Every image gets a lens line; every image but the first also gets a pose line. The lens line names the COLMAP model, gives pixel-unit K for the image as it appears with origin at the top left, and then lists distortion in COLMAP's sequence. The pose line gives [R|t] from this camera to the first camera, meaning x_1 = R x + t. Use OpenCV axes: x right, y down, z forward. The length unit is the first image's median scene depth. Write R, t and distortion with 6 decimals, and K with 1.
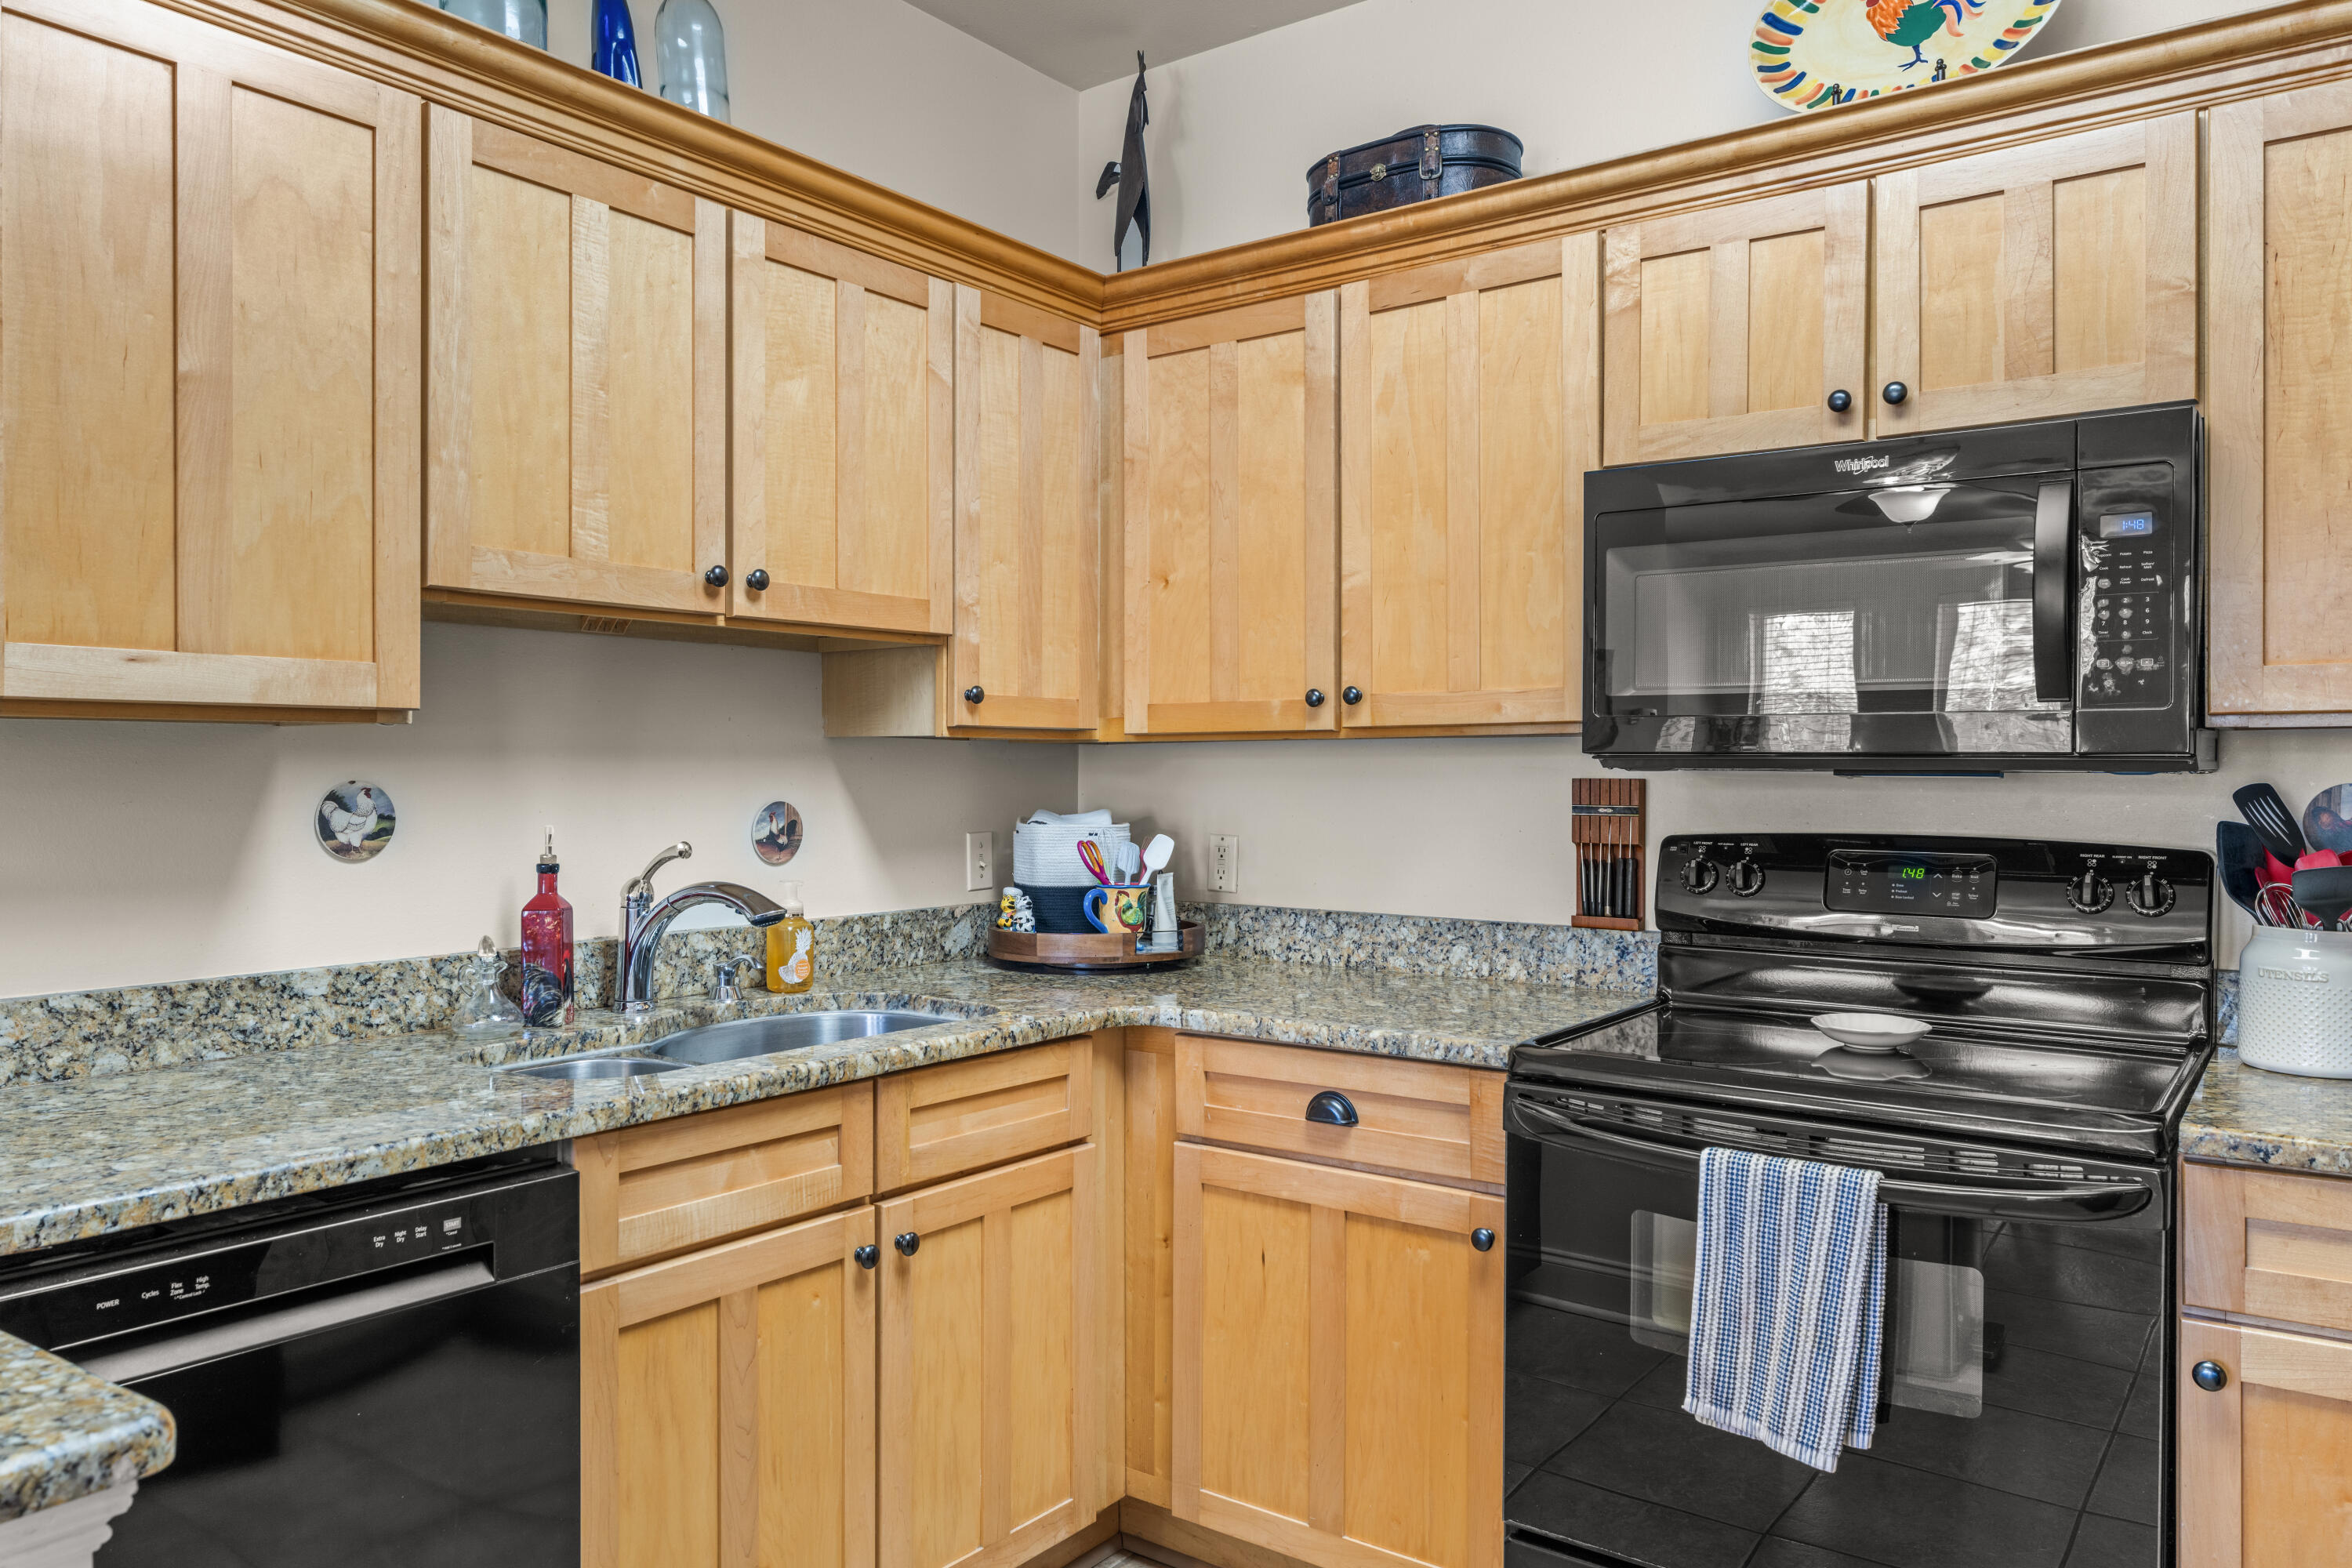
lens RADIAL K [[1628.9, 0, 1171.4], [0, 1628.9, 786.9], [0, 0, 1]] dist [-0.001927, -0.000084]
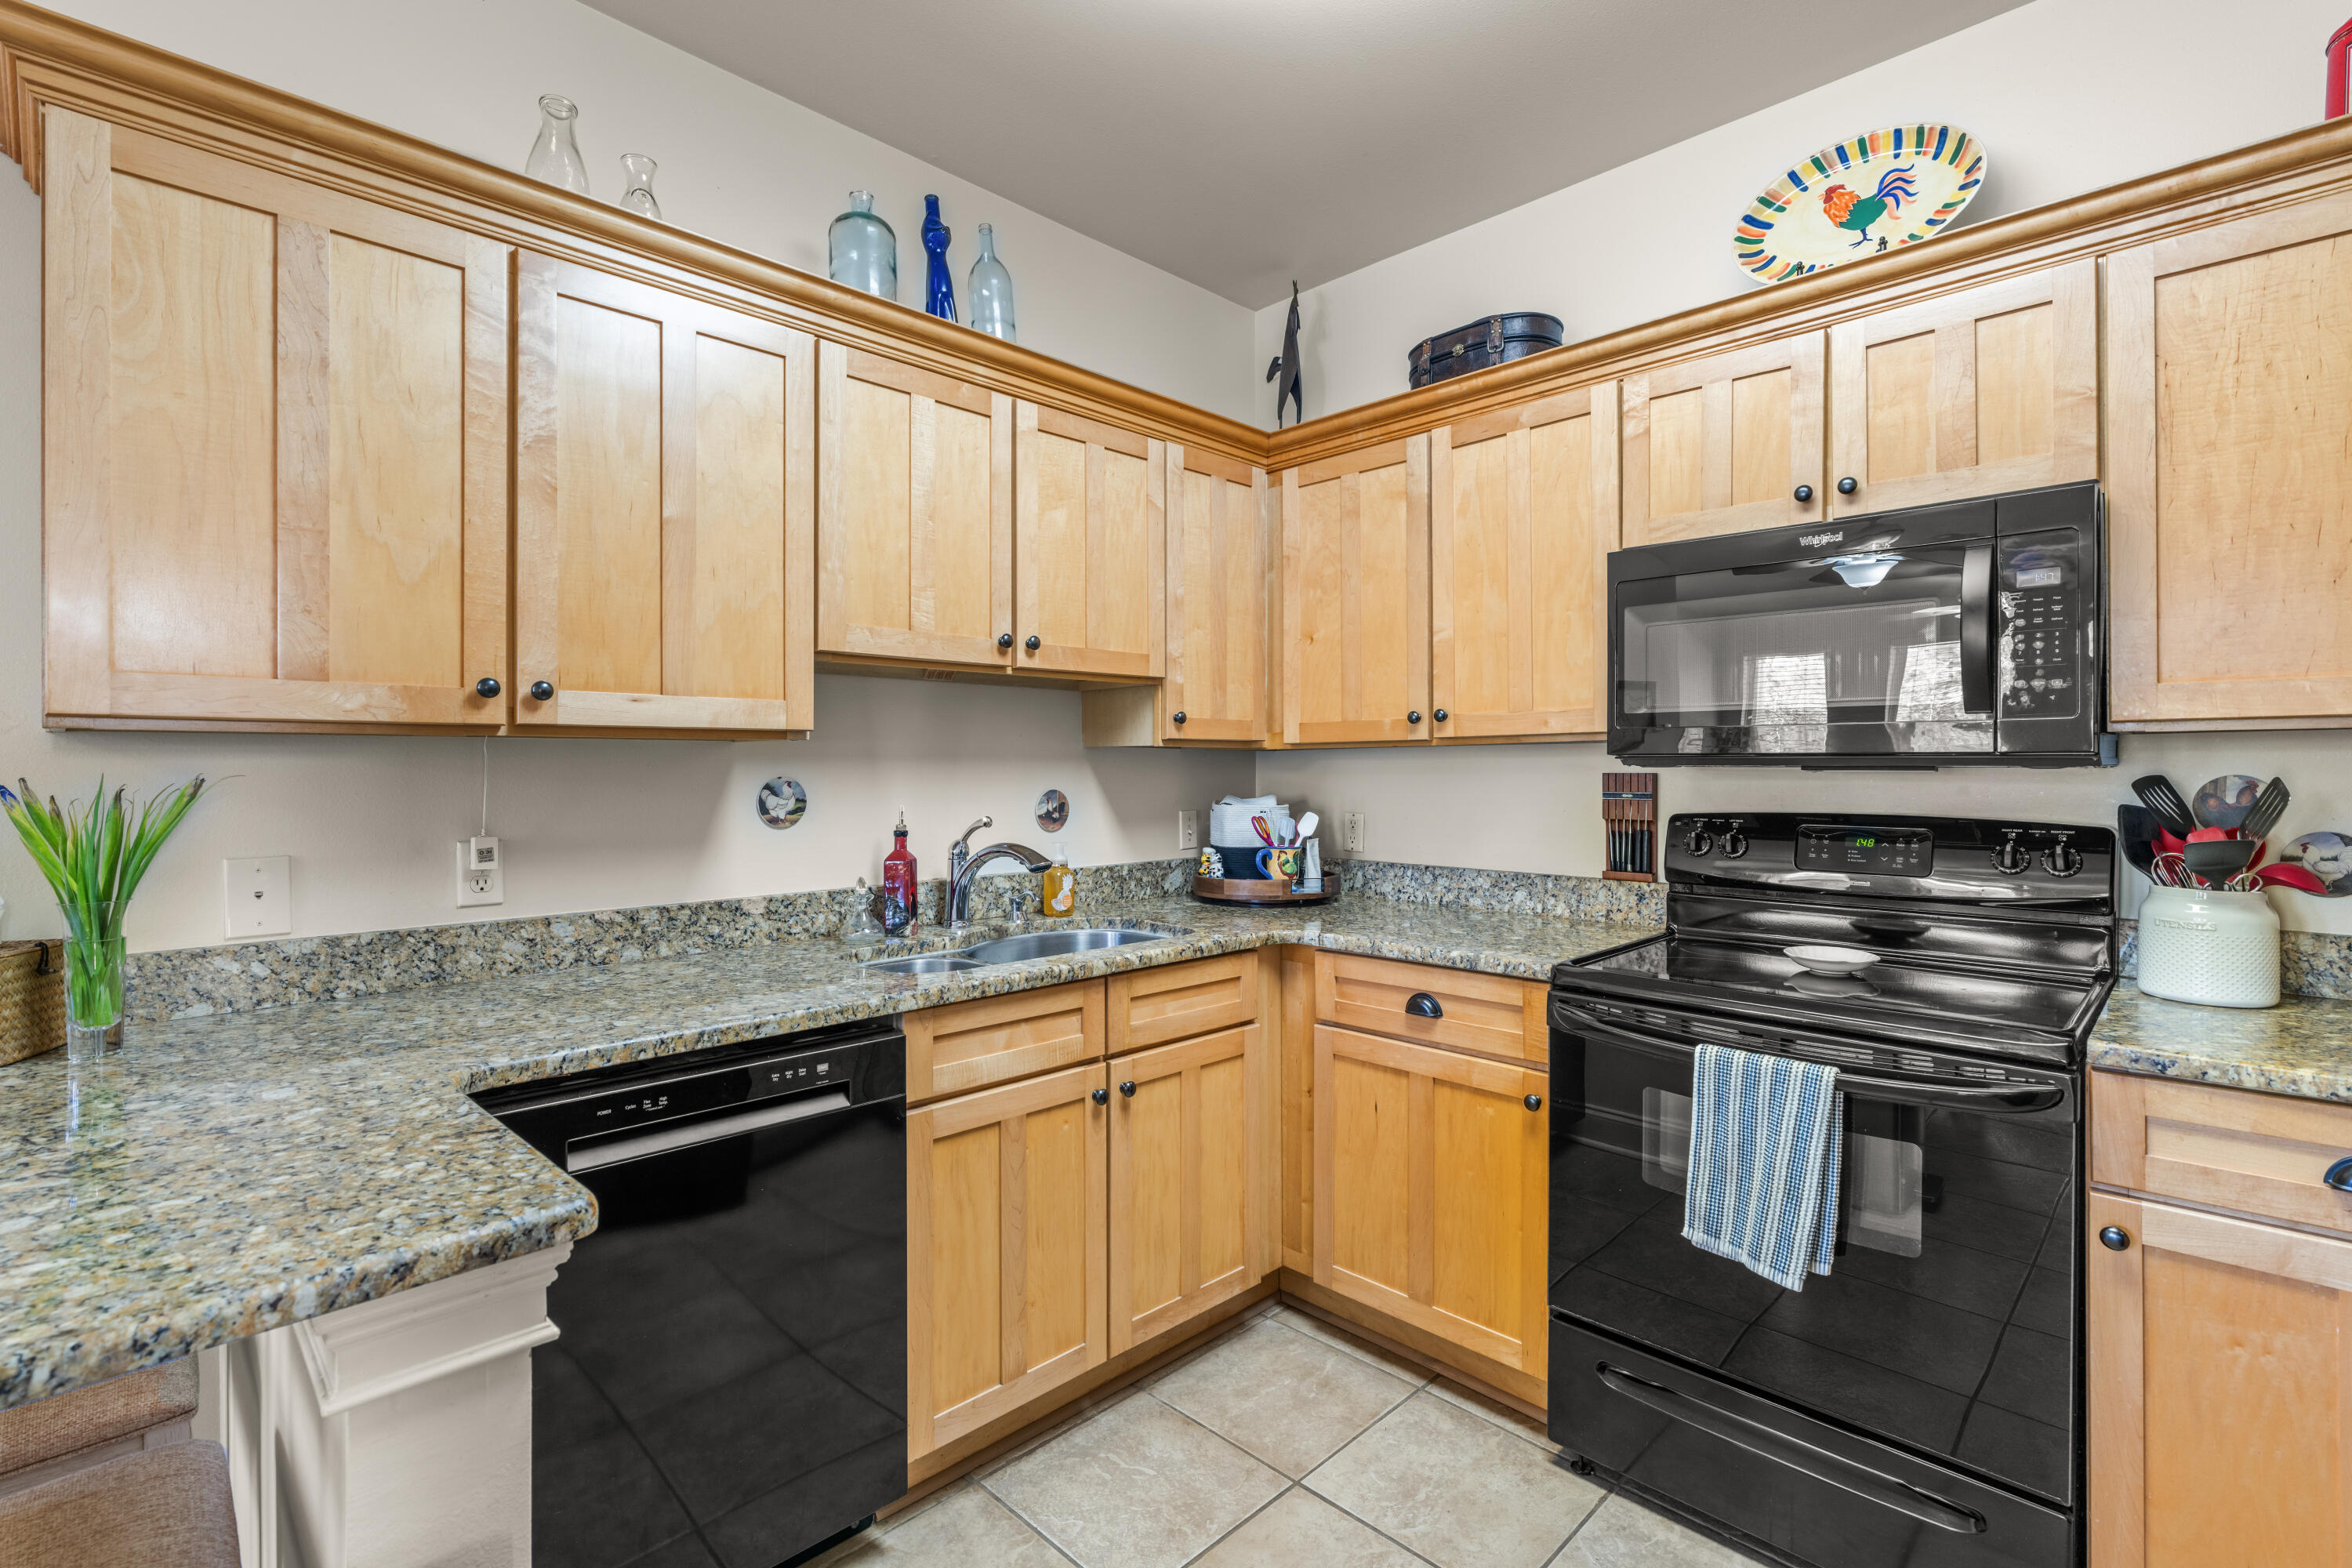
lens RADIAL K [[1068.2, 0, 1174.6], [0, 1068.2, 773.8], [0, 0, 1]] dist [-0.008286, 0.002709]
pose [[0.988265, -0.002986, -0.152719, 0.027952], [0.002100, 0.999980, -0.005966, 0.000201], [0.152734, 0.005576, 0.988252, 0.046007]]
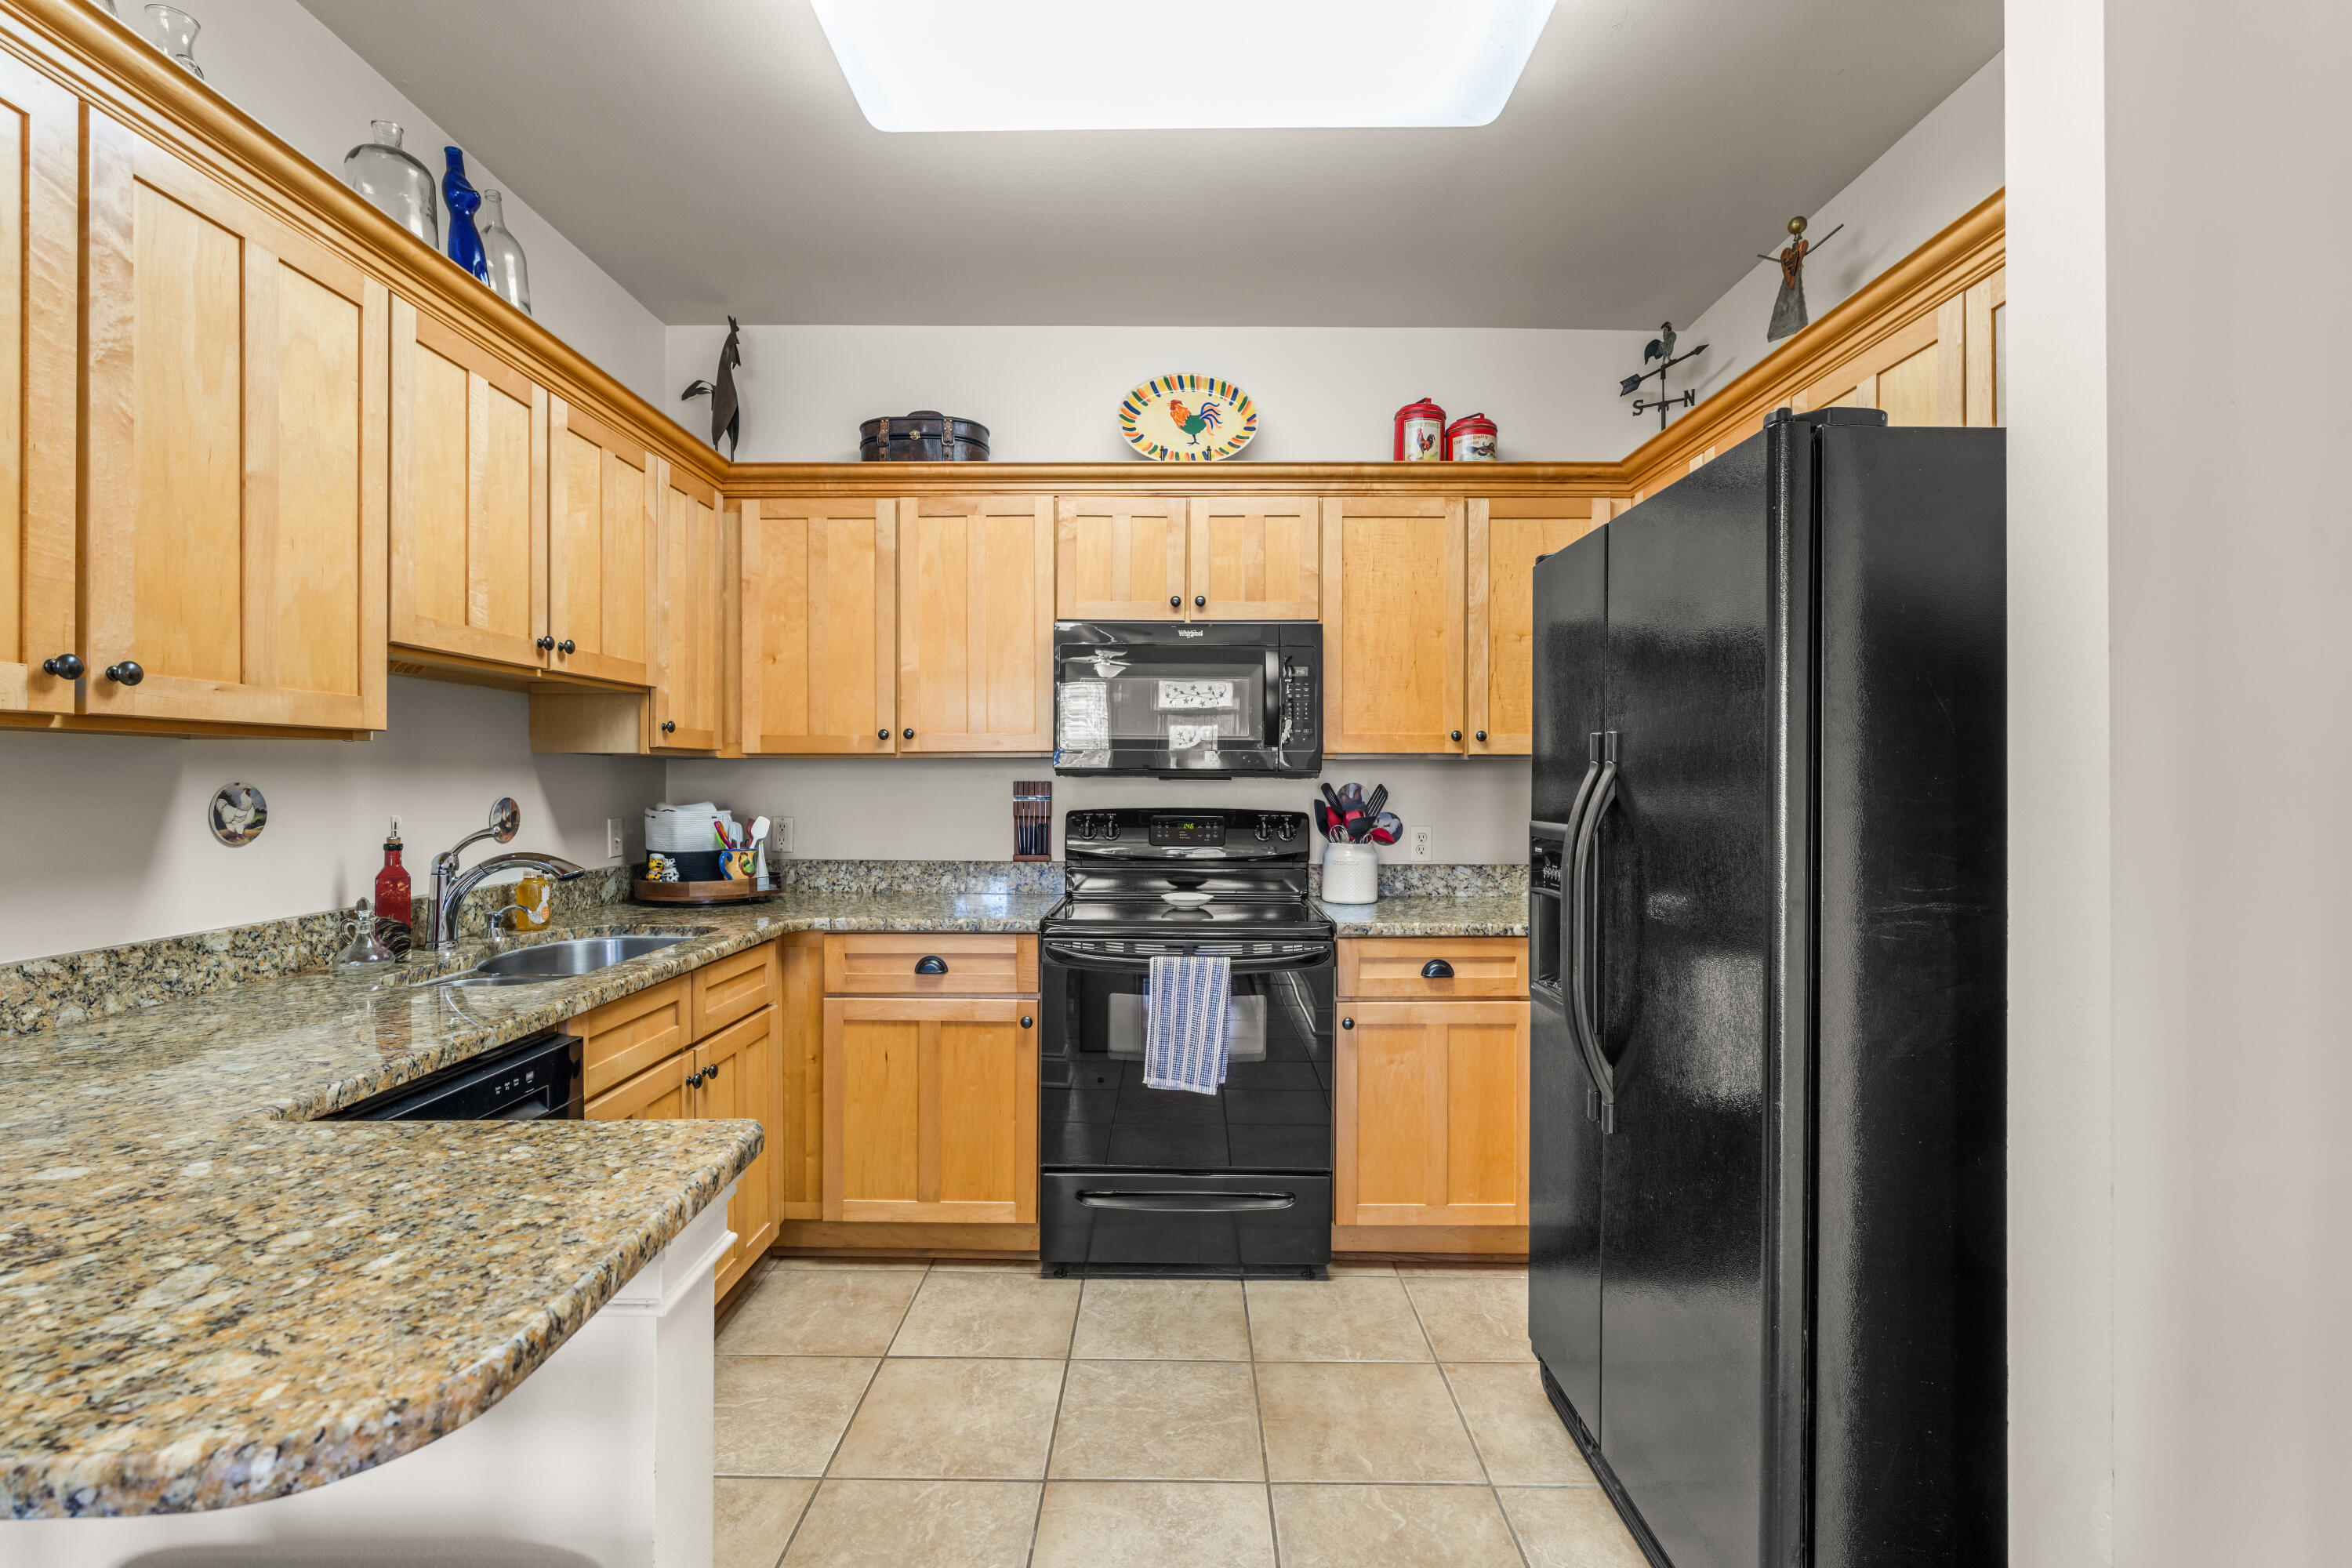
lens RADIAL K [[1068.2, 0, 1171.6], [0, 1068.2, 793.9], [0, 0, 1]] dist [-0.008286, 0.002709]
pose [[0.807606, -0.007084, 0.589680, -0.404377], [0.004317, 0.999972, 0.006100, 0.003022], [-0.589706, -0.002381, 0.807614, -0.110023]]
